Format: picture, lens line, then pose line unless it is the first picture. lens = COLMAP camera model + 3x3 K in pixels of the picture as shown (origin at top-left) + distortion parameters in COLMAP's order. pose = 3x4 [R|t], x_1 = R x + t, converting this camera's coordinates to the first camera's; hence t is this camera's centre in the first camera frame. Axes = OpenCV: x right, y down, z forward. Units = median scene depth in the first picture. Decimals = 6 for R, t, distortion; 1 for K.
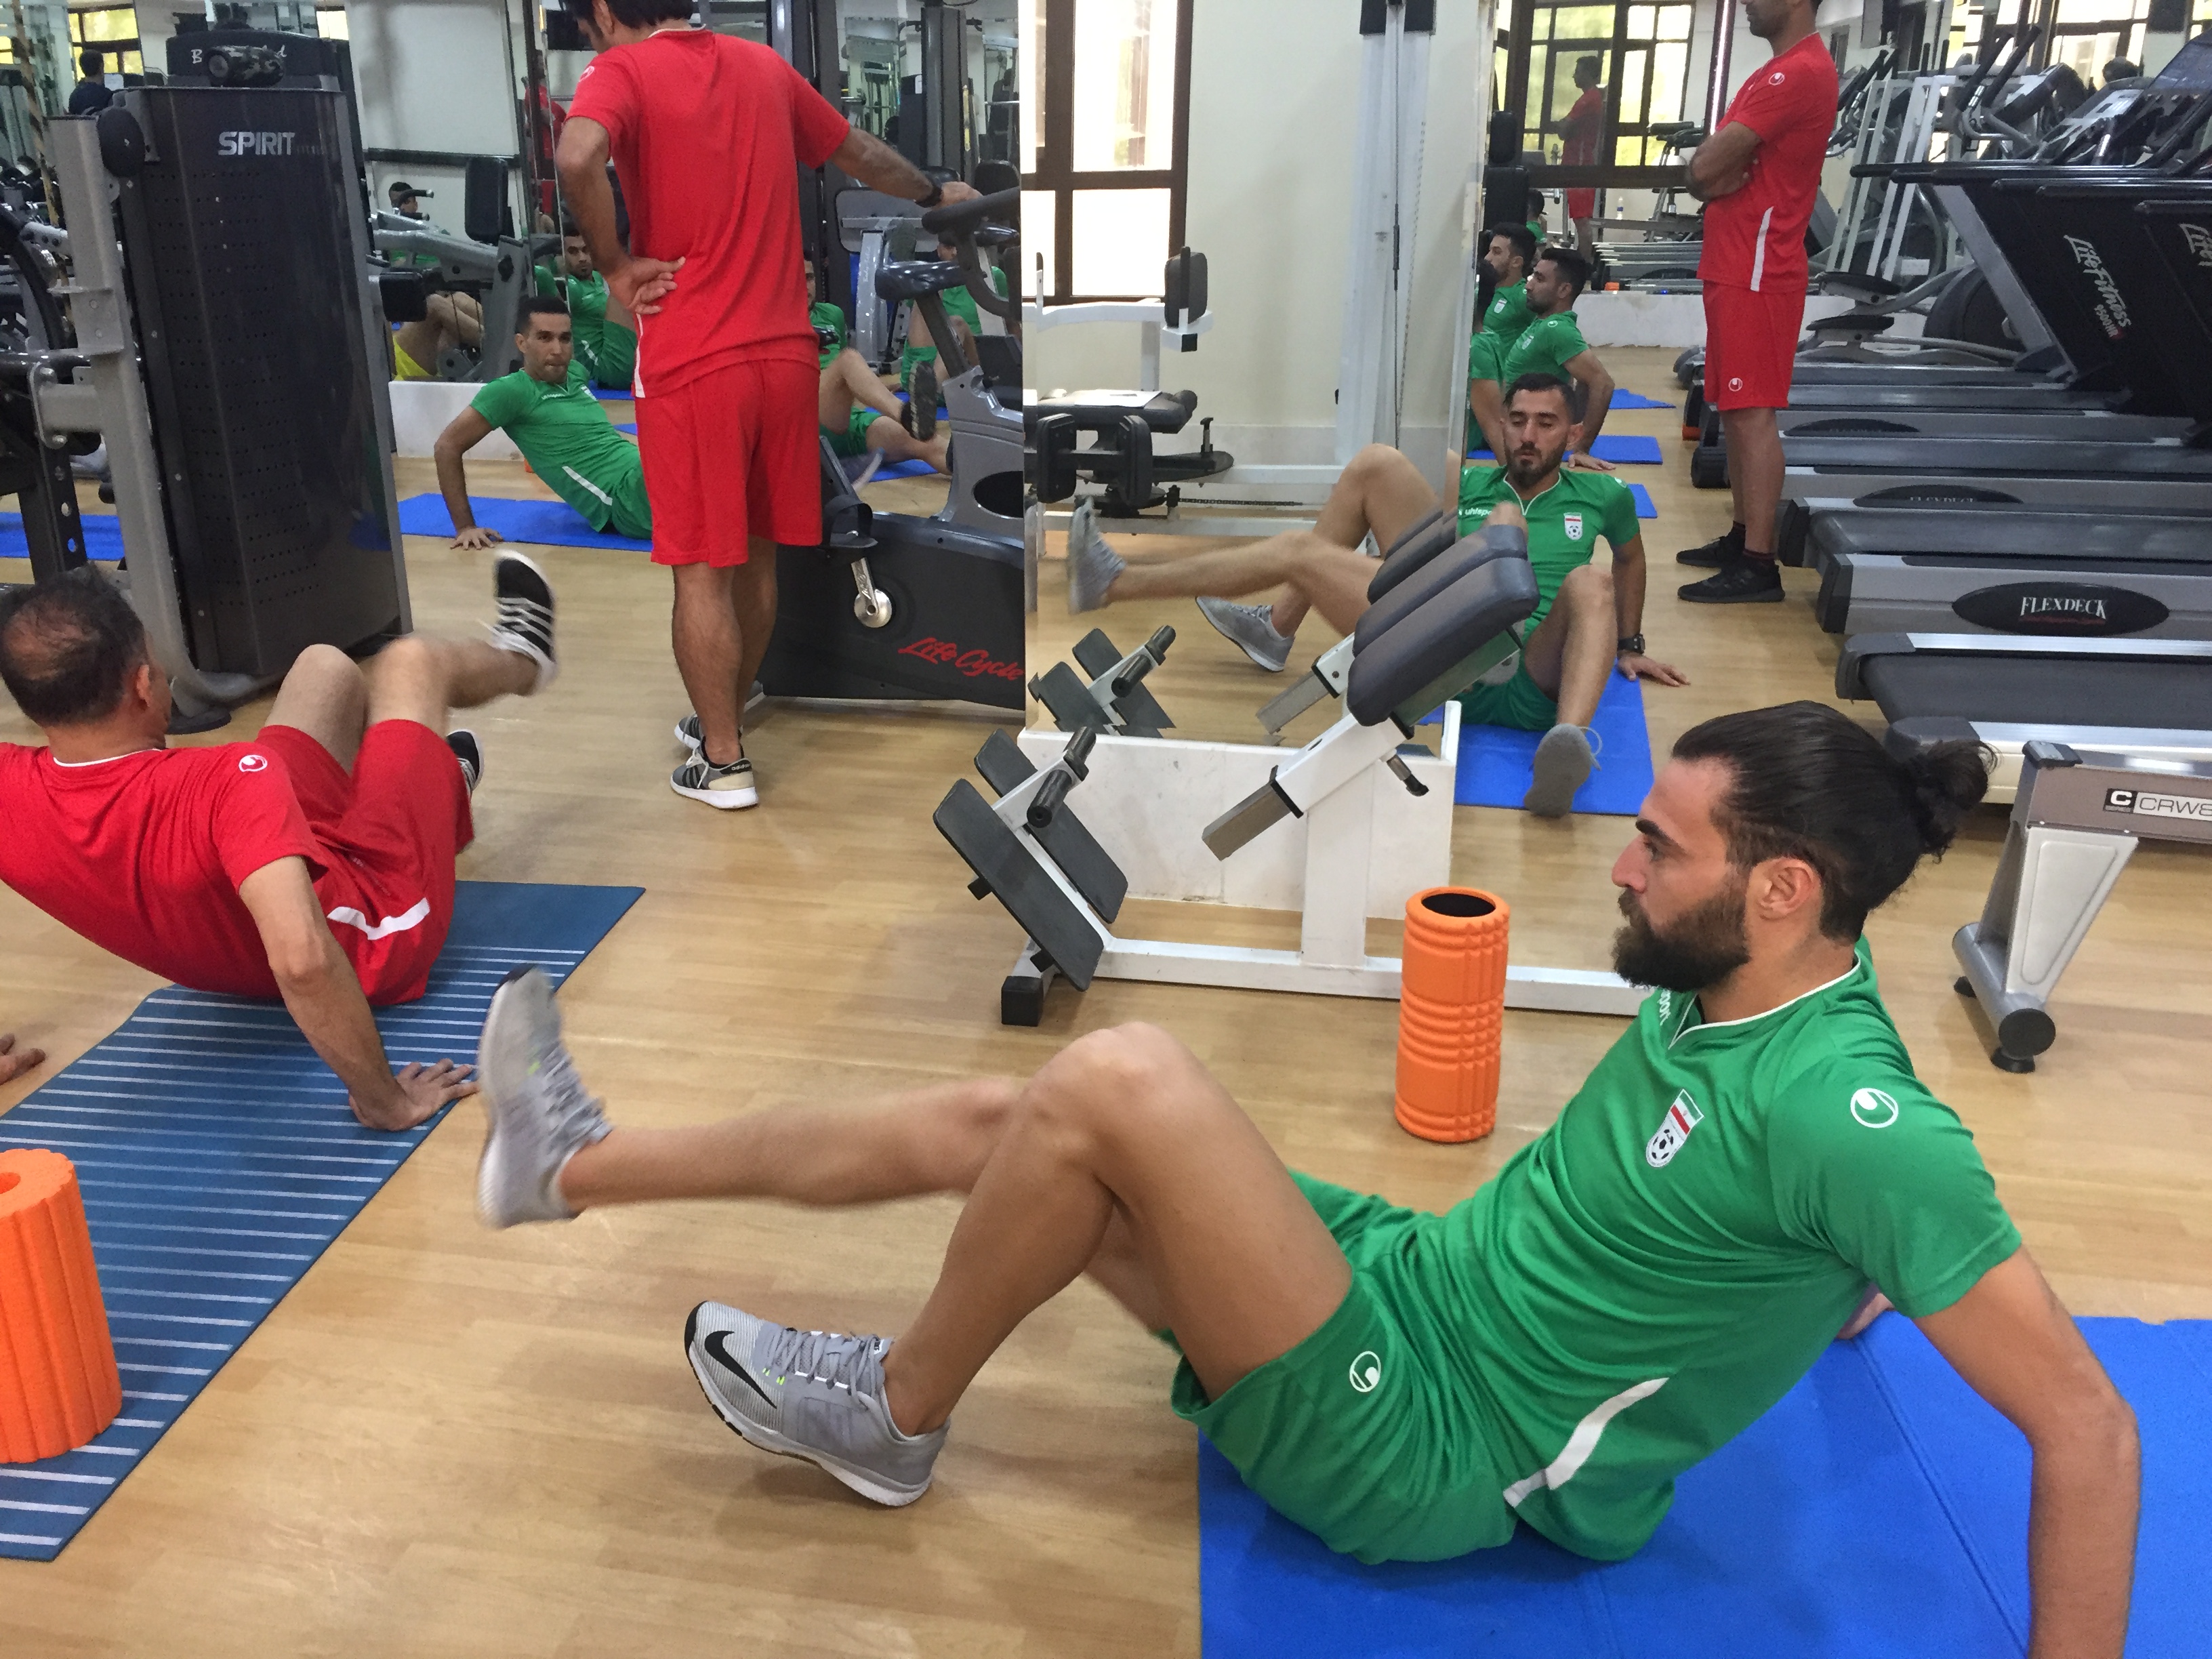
lens RADIAL K [[1854.2, 0, 1106.0], [0, 1854.2, 829.5], [0, 0, 1]] dist [0.003475, 0.002309]
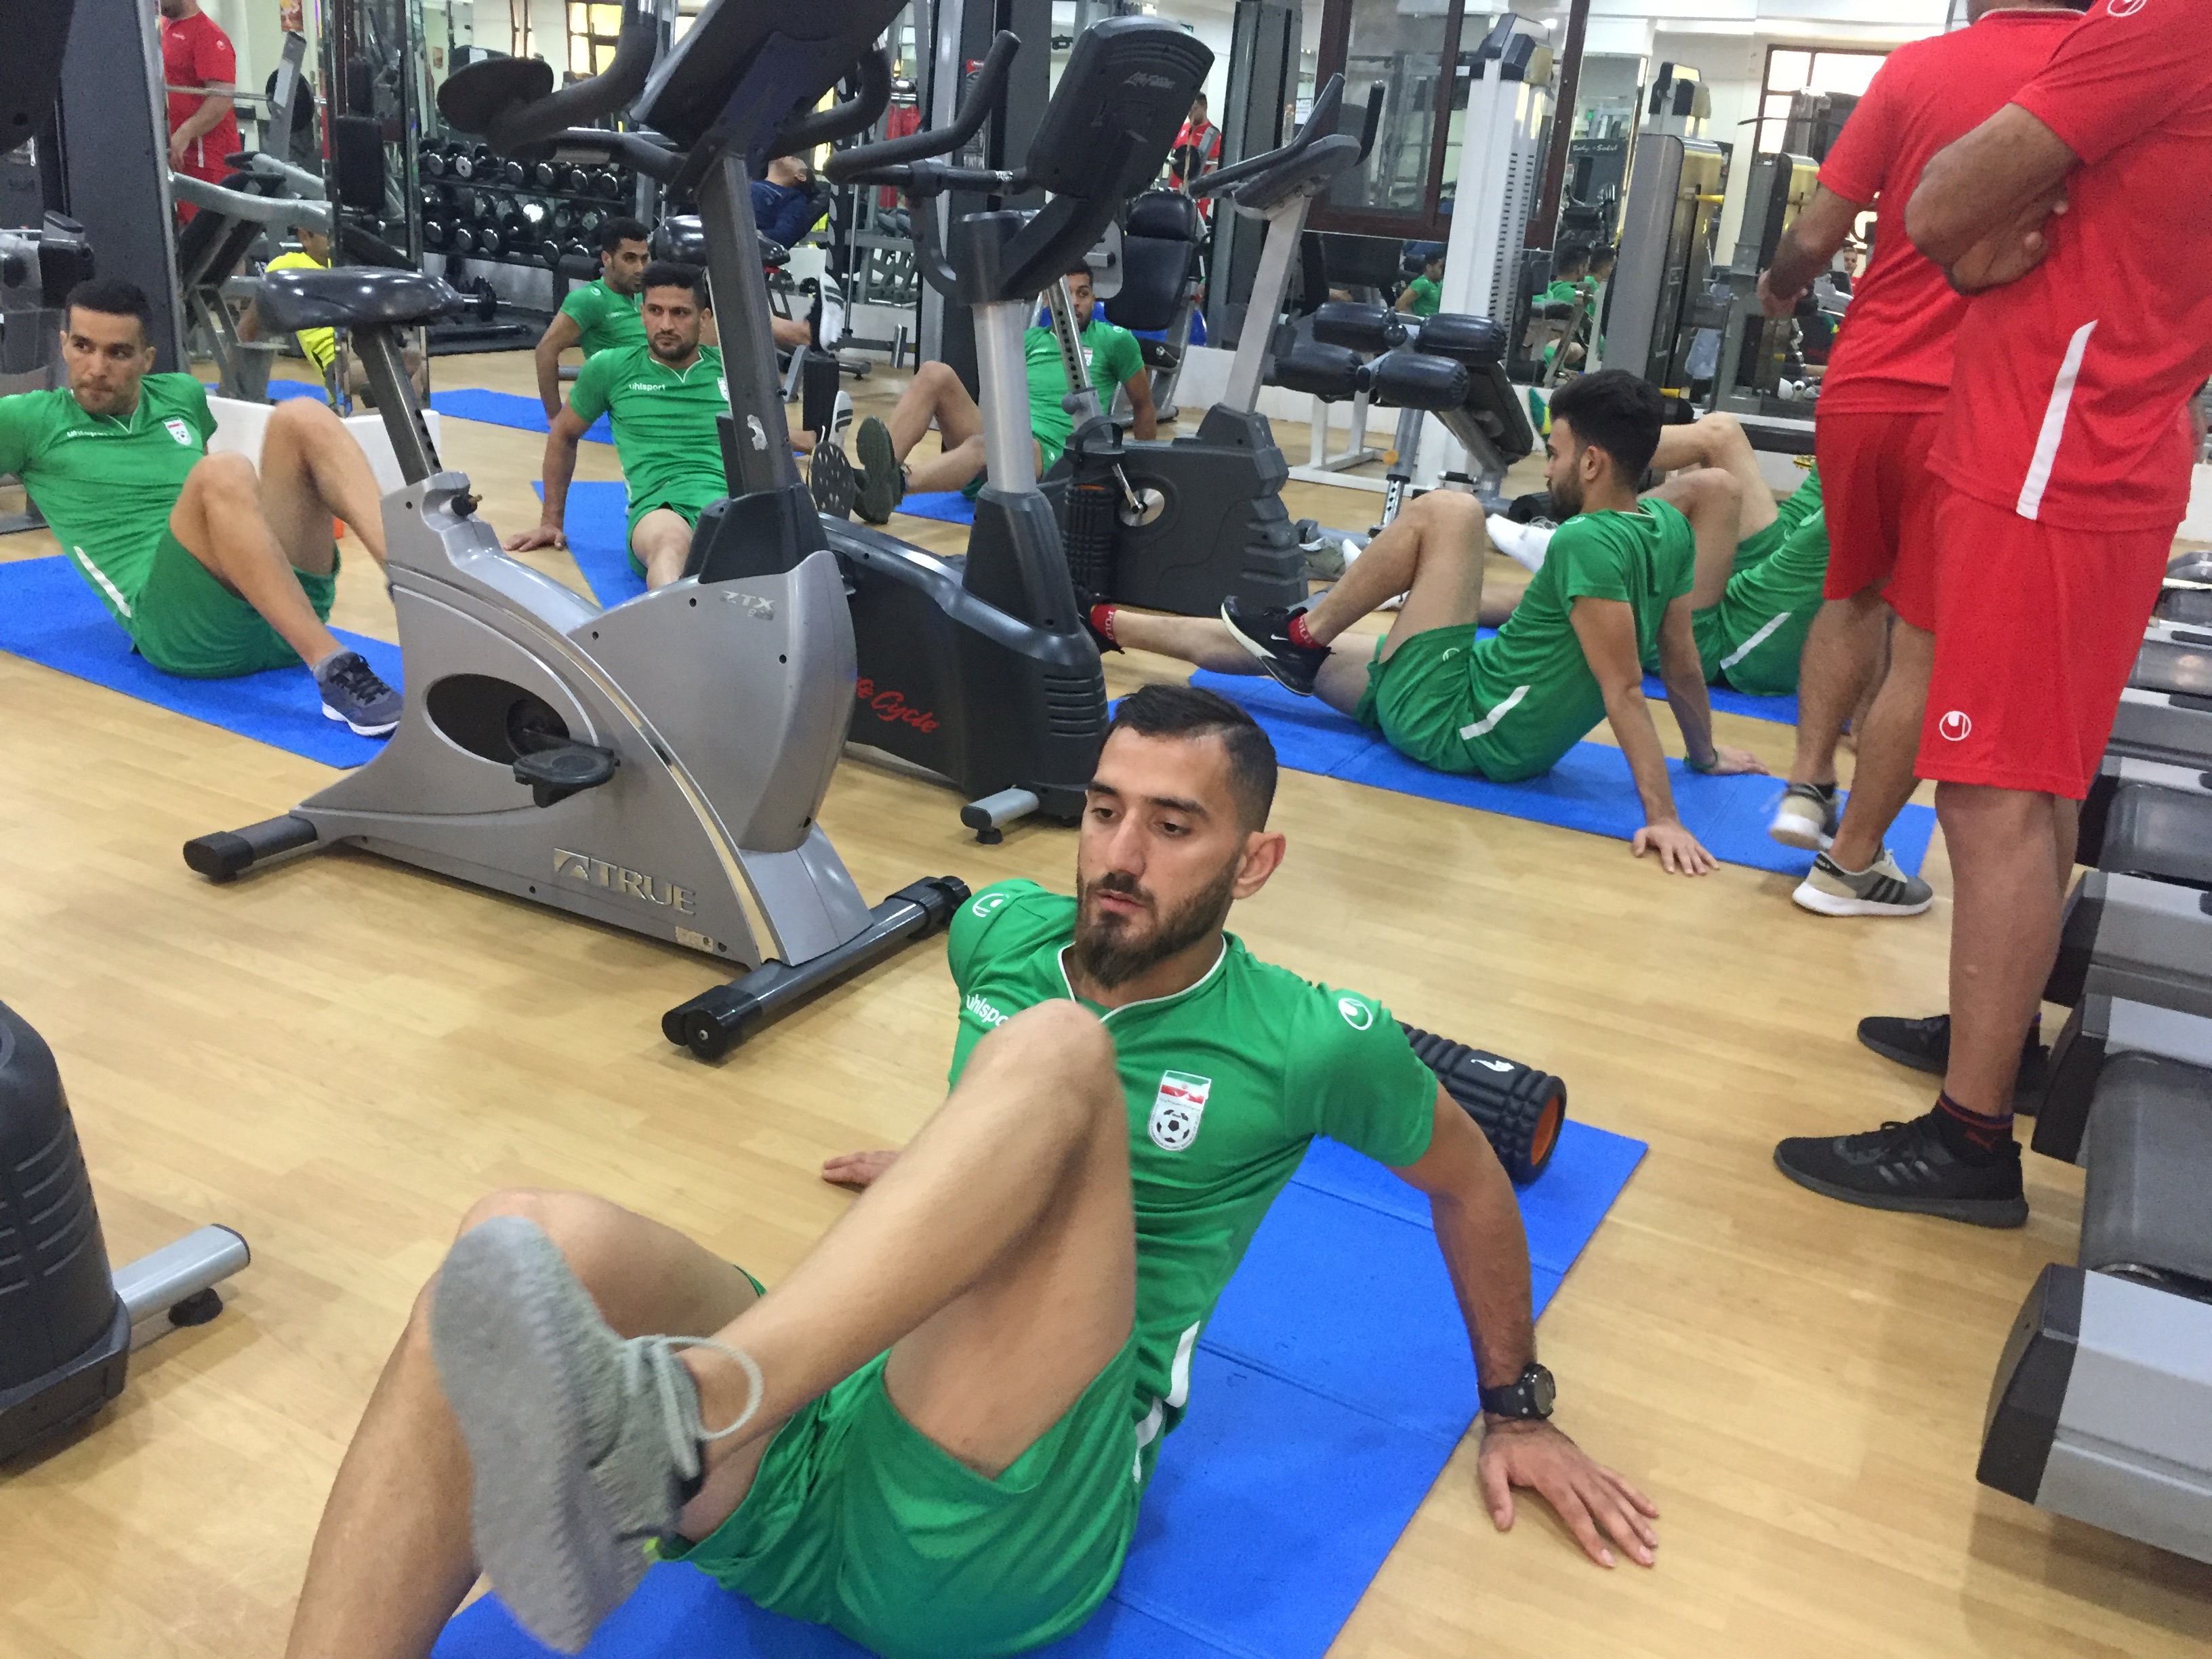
lens RADIAL K [[1908.2, 0, 1106.0], [0, 1908.2, 829.5], [0, 0, 1]] dist [-0.001882, -0.004588]
pose [[0.953033, 0.163807, -0.254744, 0.275868], [-0.173058, 0.984810, -0.014179, -0.181461], [0.248552, 0.057598, 0.966904, 0.545841]]
